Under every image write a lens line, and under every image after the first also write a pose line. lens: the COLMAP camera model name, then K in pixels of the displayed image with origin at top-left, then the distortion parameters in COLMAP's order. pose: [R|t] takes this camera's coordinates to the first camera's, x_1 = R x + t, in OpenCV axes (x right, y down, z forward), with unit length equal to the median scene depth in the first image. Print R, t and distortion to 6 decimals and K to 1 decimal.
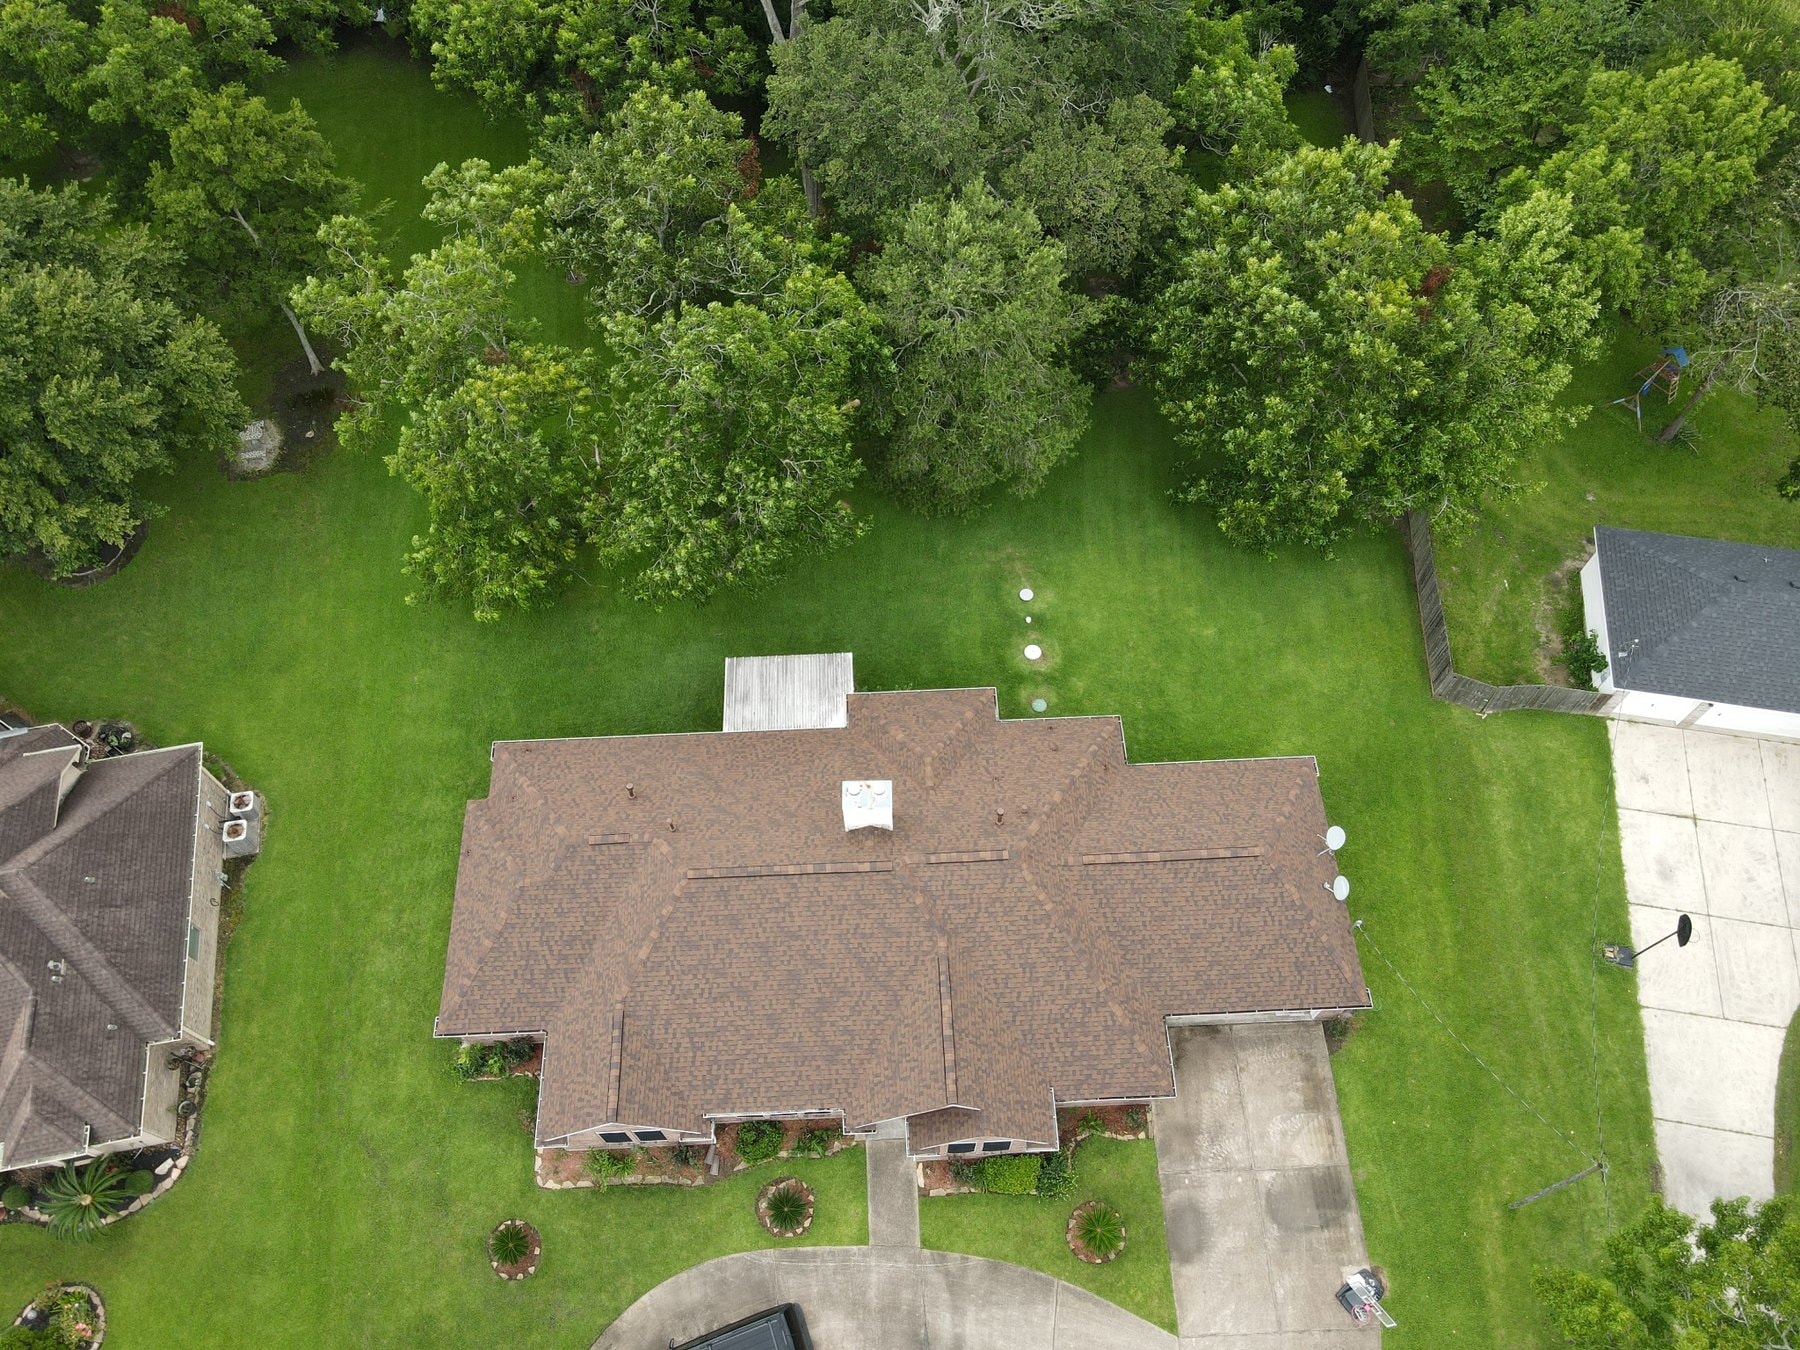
lens RADIAL K [[1325.8, 0, 892.3], [0, 1325.8, 668.5], [0, 0, 1]] dist [-0.000434, 0.029560]
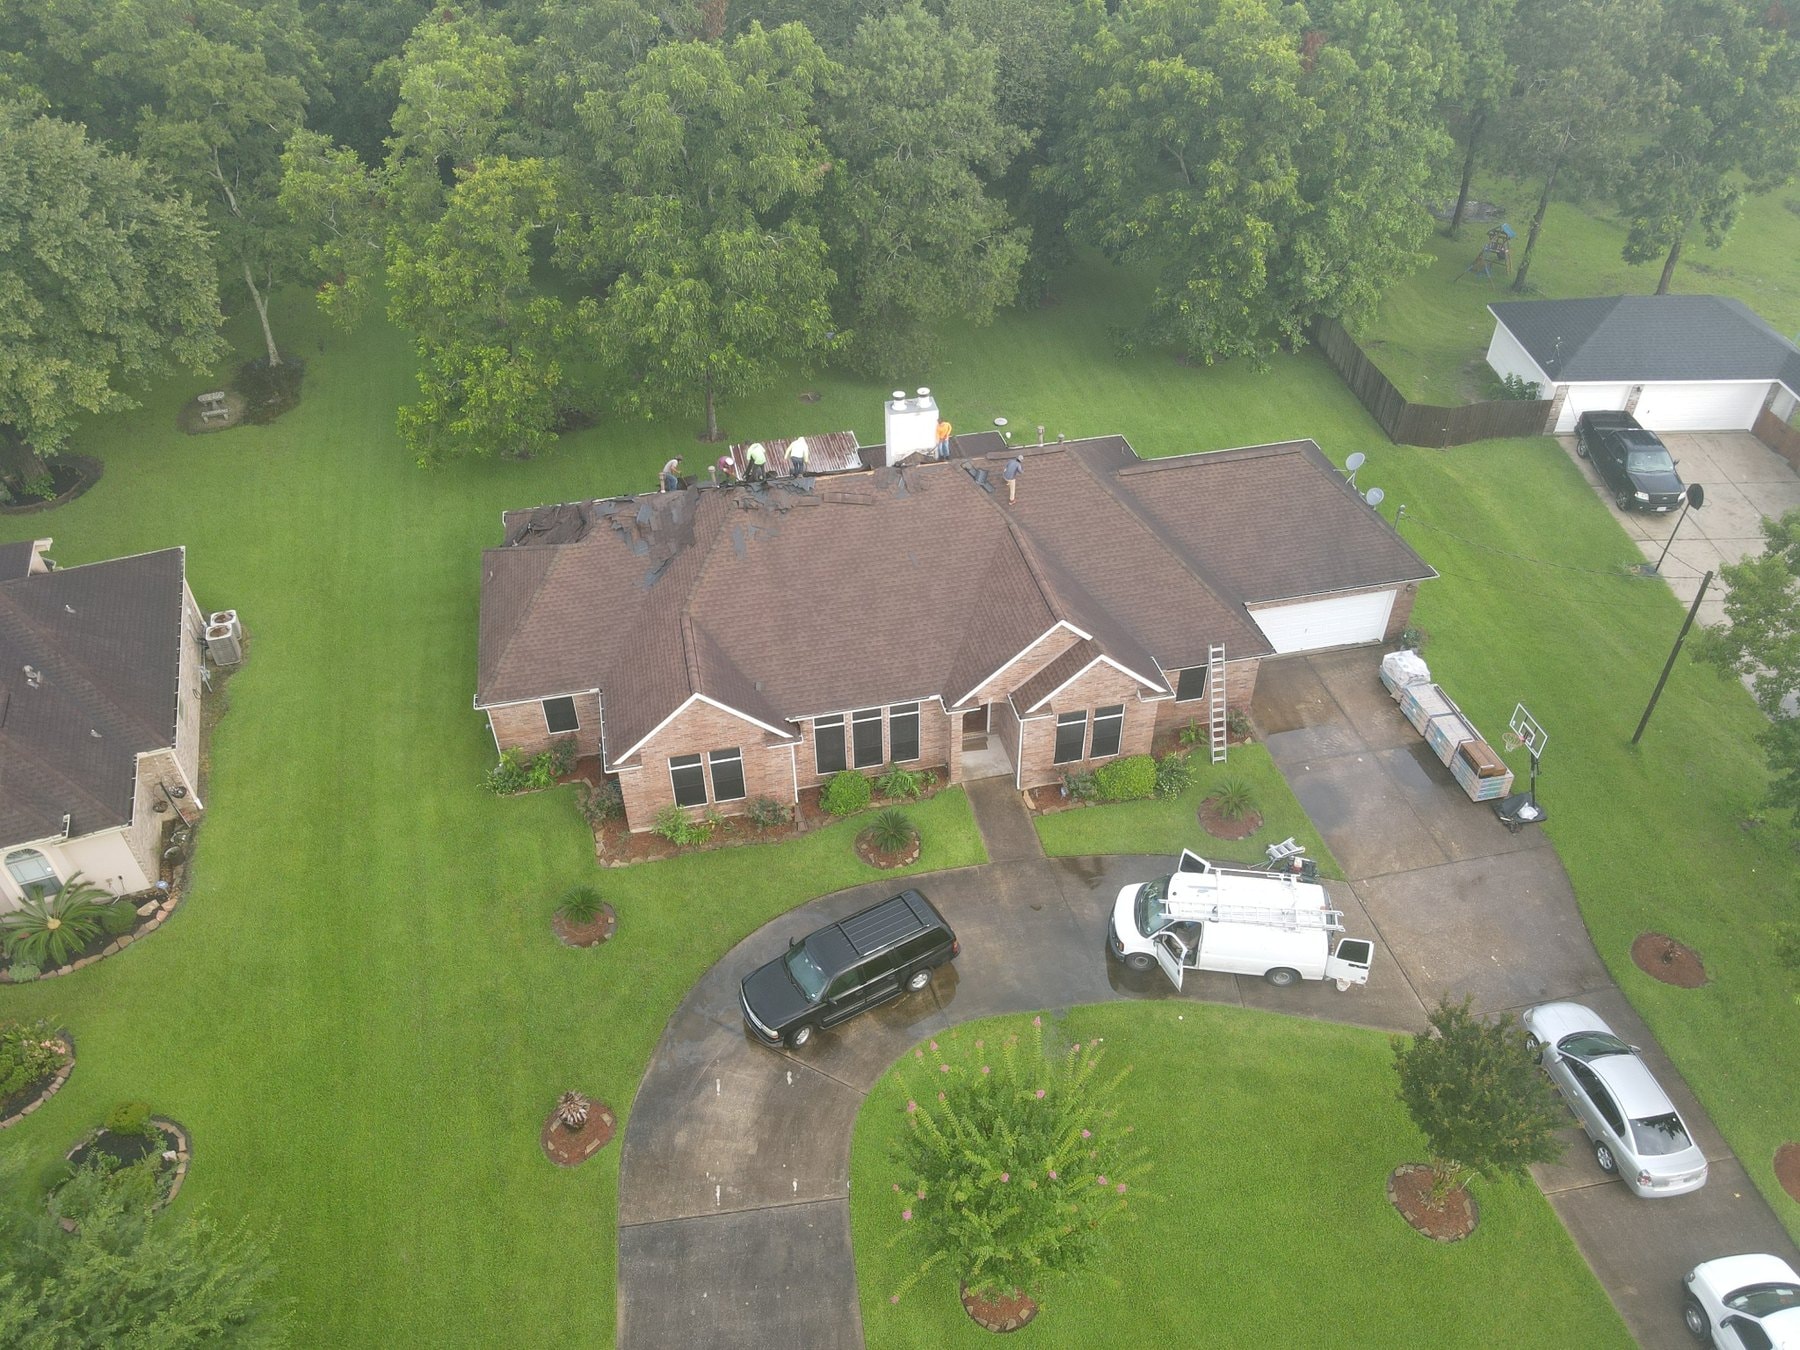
lens RADIAL K [[1361.2, 0, 892.5], [0, 1361.2, 625.9], [0, 0, 1]] dist [0.004814, 0.010982]
pose [[0.985314, -0.106855, 0.133187, -0.182181], [0.149521, 0.916613, -0.370761, 0.604616], [-0.082463, 0.385231, 0.919128, 0.105874]]
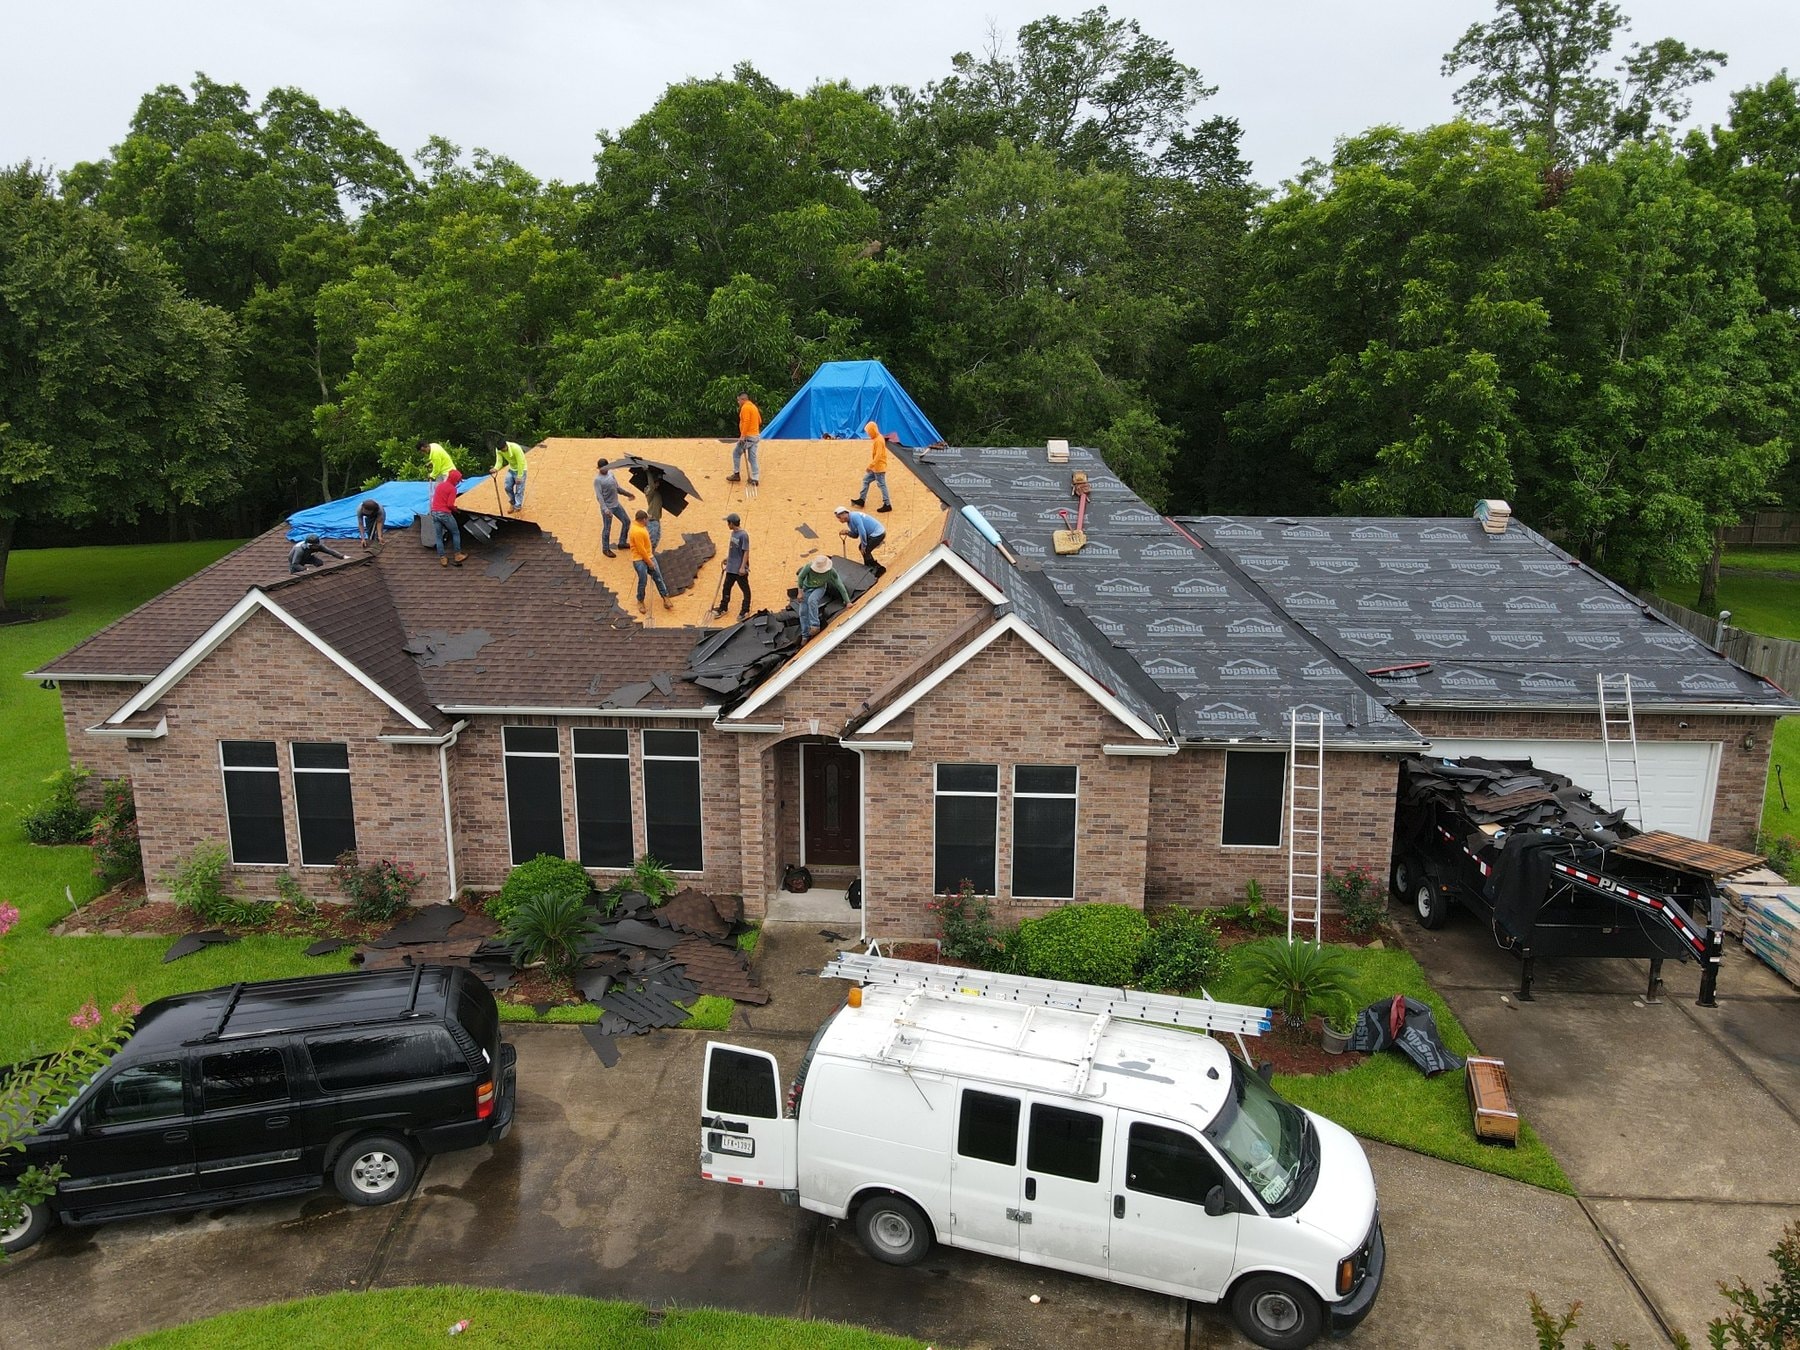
lens RADIAL K [[1325.8, 0, 892.3], [0, 1325.8, 668.5], [0, 0, 1]] dist [-0.000434, 0.029560]
pose [[0.993957, 0.034174, -0.104311, 0.070836], [-0.099314, 0.684716, -0.722011, 0.635120], [0.046750, 0.728008, 0.683973, 0.629457]]
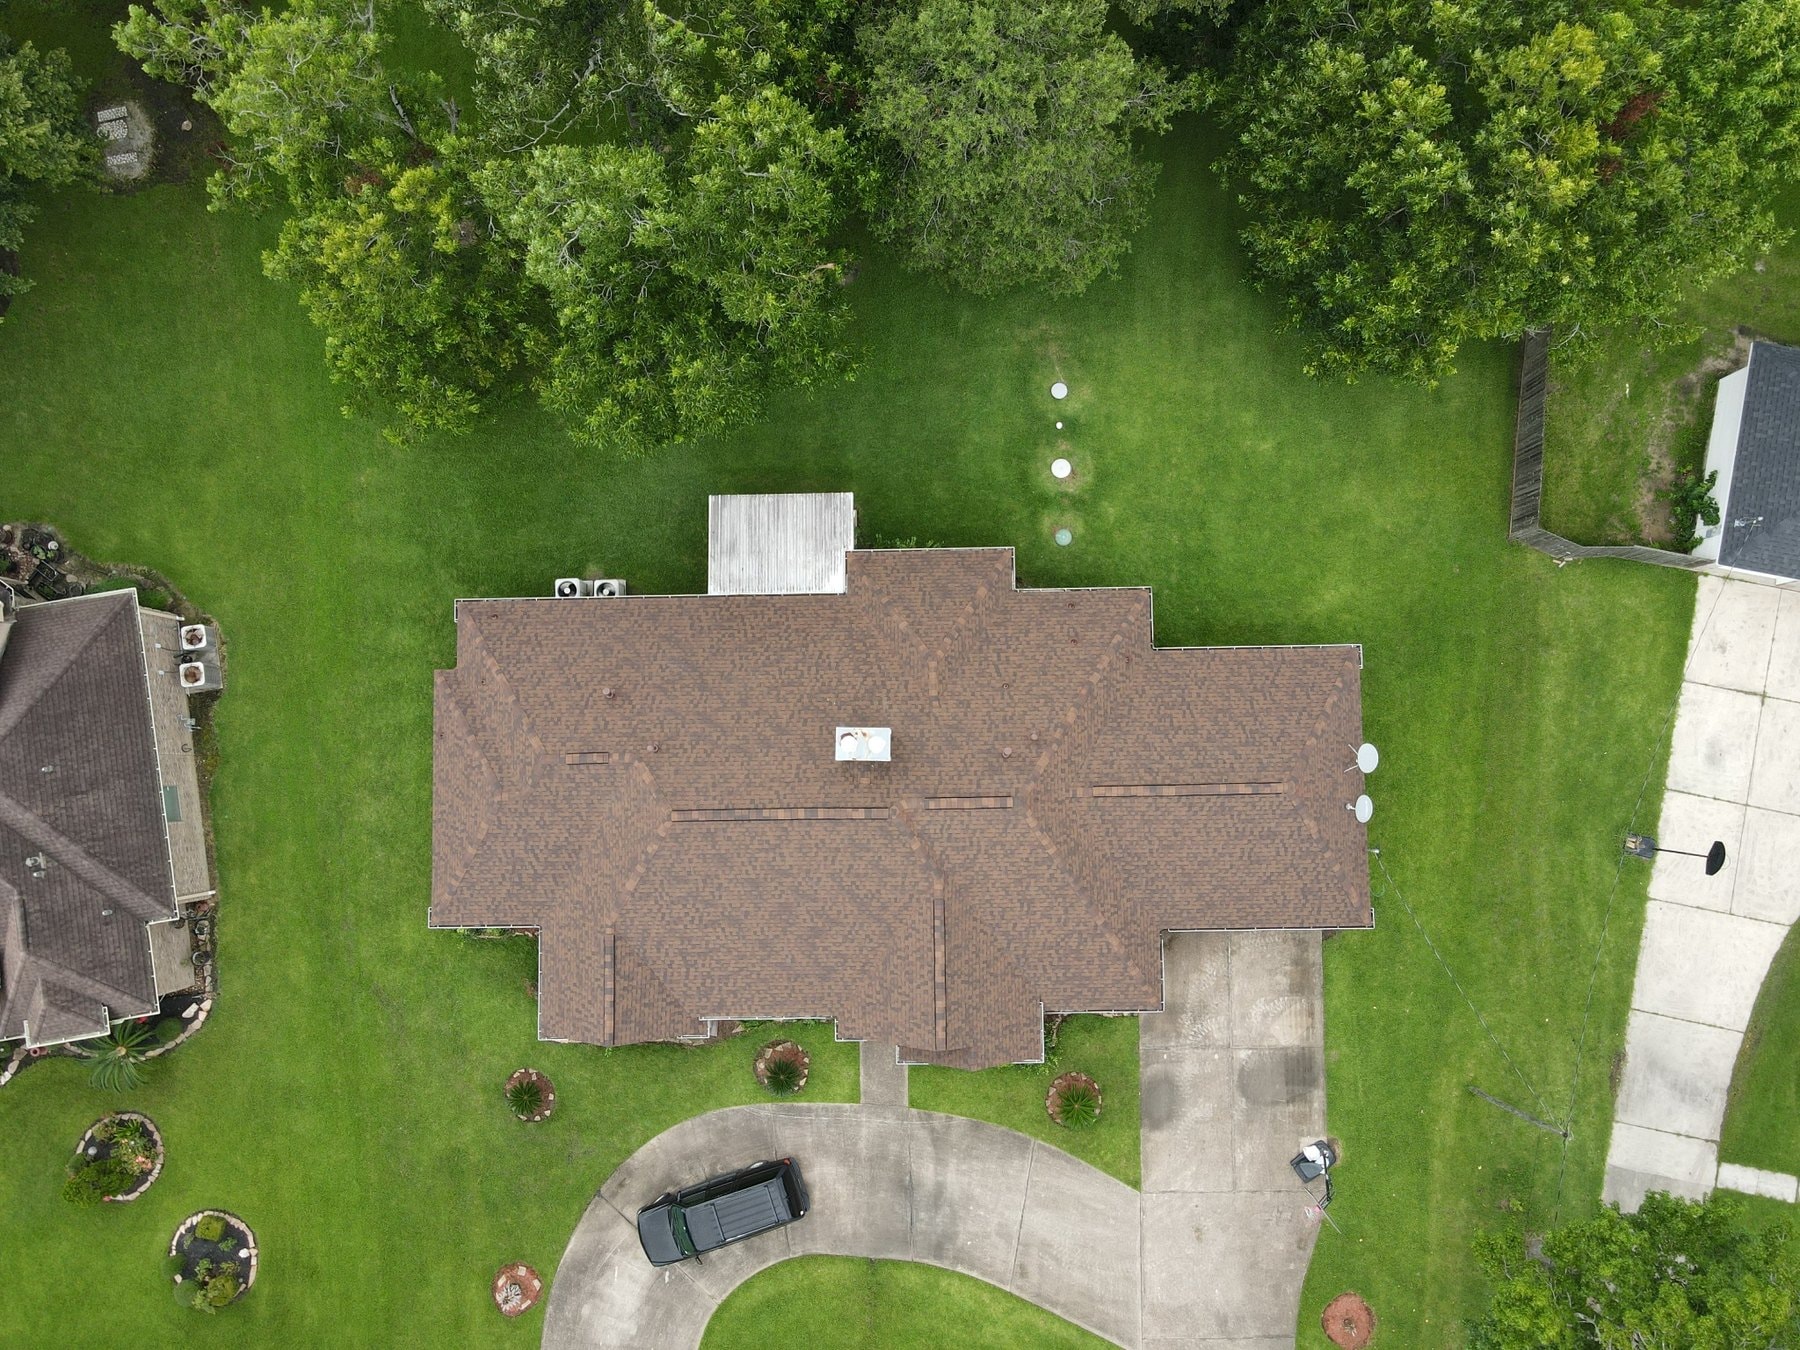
lens RADIAL K [[1325.8, 0, 892.3], [0, 1325.8, 668.5], [0, 0, 1]] dist [-0.000434, 0.029560]
pose [[0.999571, 0.027723, -0.009472, 0.008408], [-0.020746, 0.898108, 0.439285, -0.342051], [0.020685, -0.438900, 0.898298, 0.191489]]
